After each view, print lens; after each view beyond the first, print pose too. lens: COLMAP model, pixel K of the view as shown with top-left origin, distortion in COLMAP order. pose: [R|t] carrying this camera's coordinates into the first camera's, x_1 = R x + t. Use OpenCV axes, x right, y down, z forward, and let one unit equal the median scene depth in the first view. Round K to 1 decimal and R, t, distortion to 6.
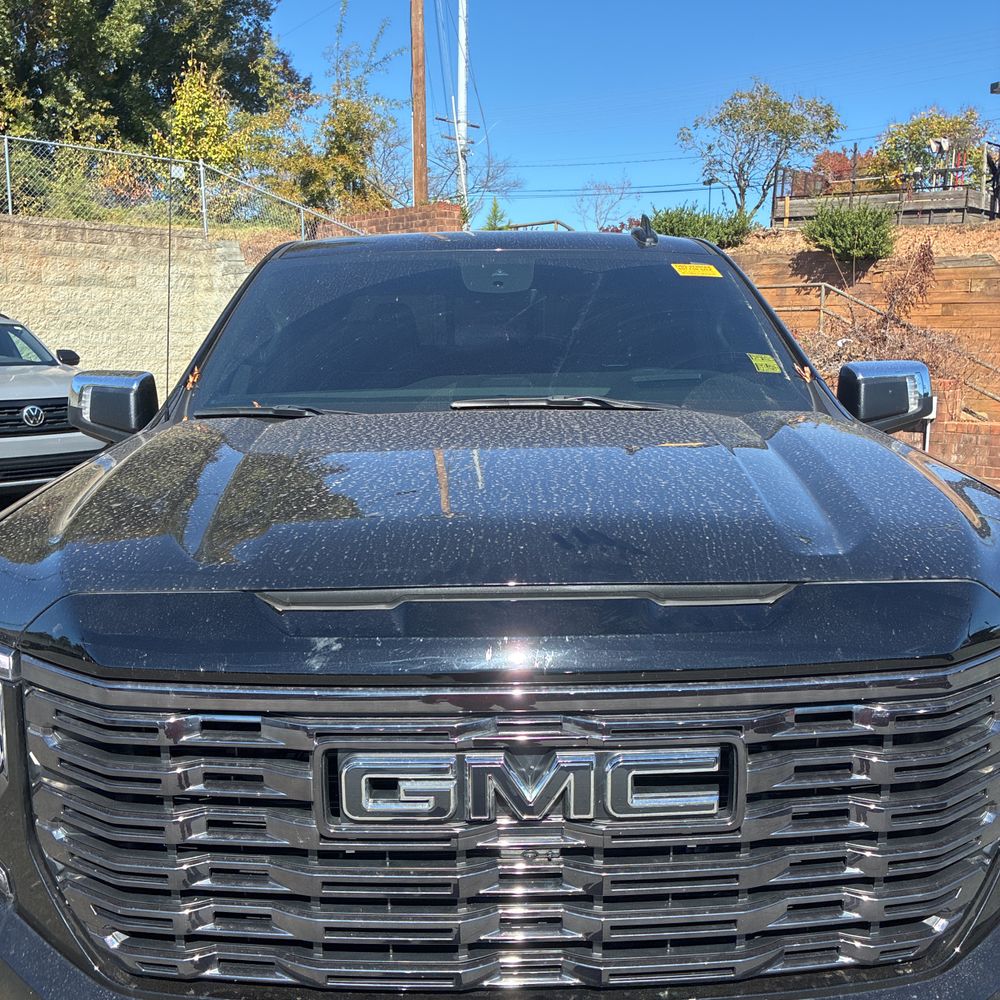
lens RADIAL K [[1013.0, 0, 502.4], [0, 1013.0, 501.4], [0, 0, 1]] dist [0.023555, 0.000000]
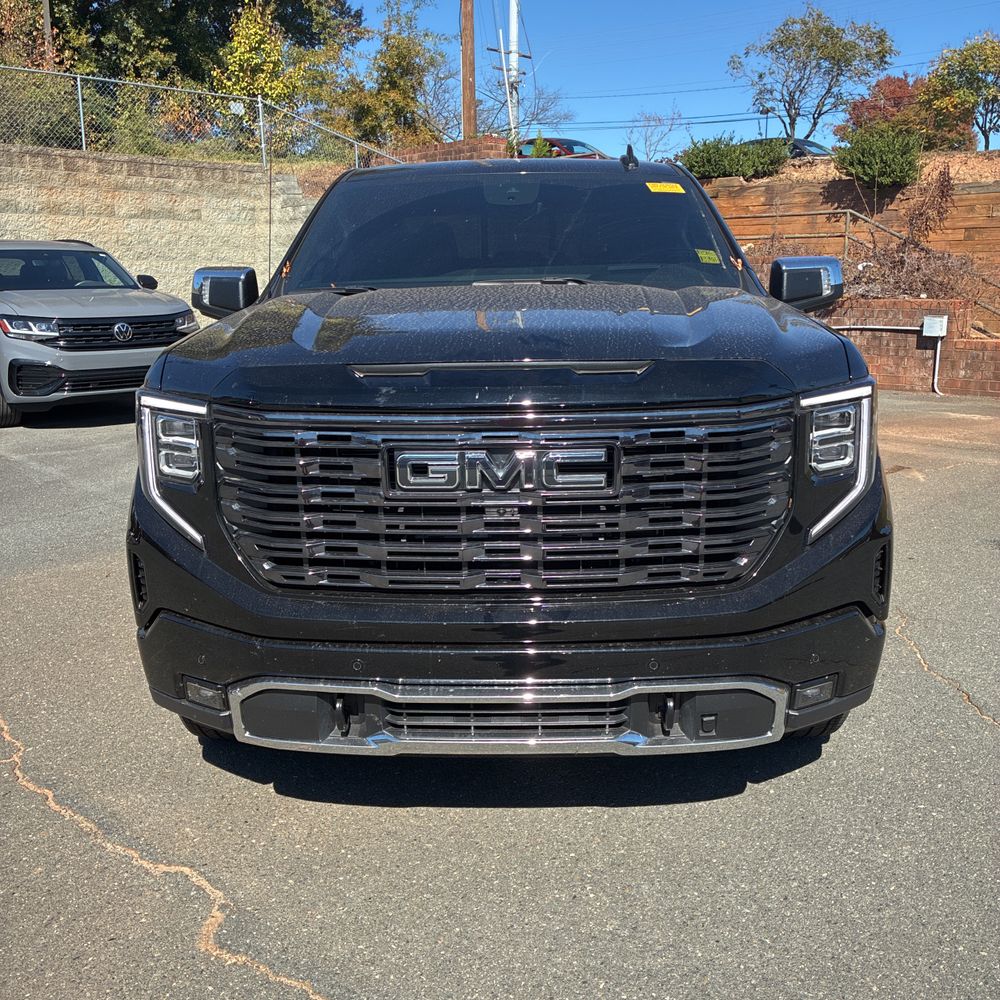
lens RADIAL K [[1013.0, 0, 526.5], [0, 1013.0, 500.5], [0, 0, 1]] dist [0.023555, 0.000000]
pose [[0.999561, 0.000804, -0.029624, 0.014136], [0.000953, 0.998245, 0.059218, 0.025580], [0.029620, -0.059220, 0.997805, -0.087923]]
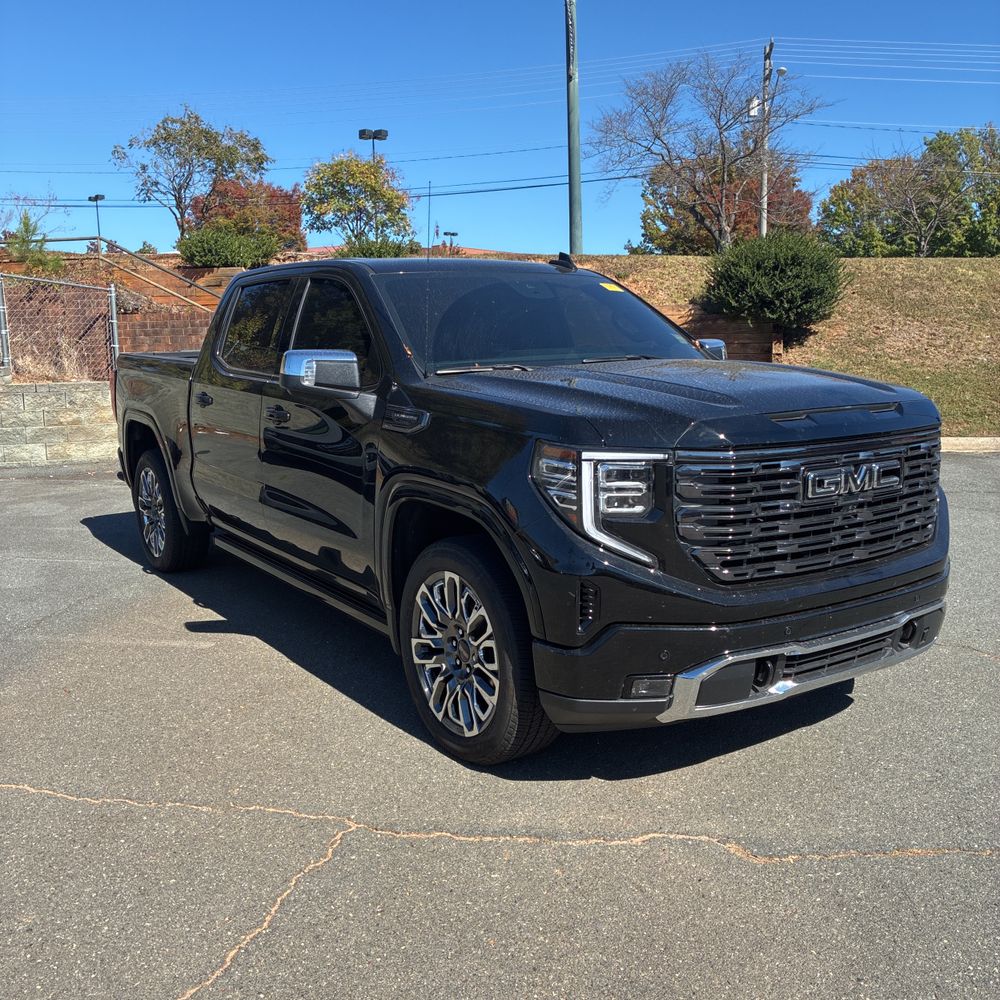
lens RADIAL K [[1013.0, 0, 495.8], [0, 1013.0, 501.4], [0, 0, 1]] dist [0.023555, 0.000000]
pose [[0.841130, -0.094747, 0.532469, -0.243515], [0.105367, 0.994378, 0.010493, 0.023737], [-0.530470, 0.047278, 0.846385, -0.083132]]
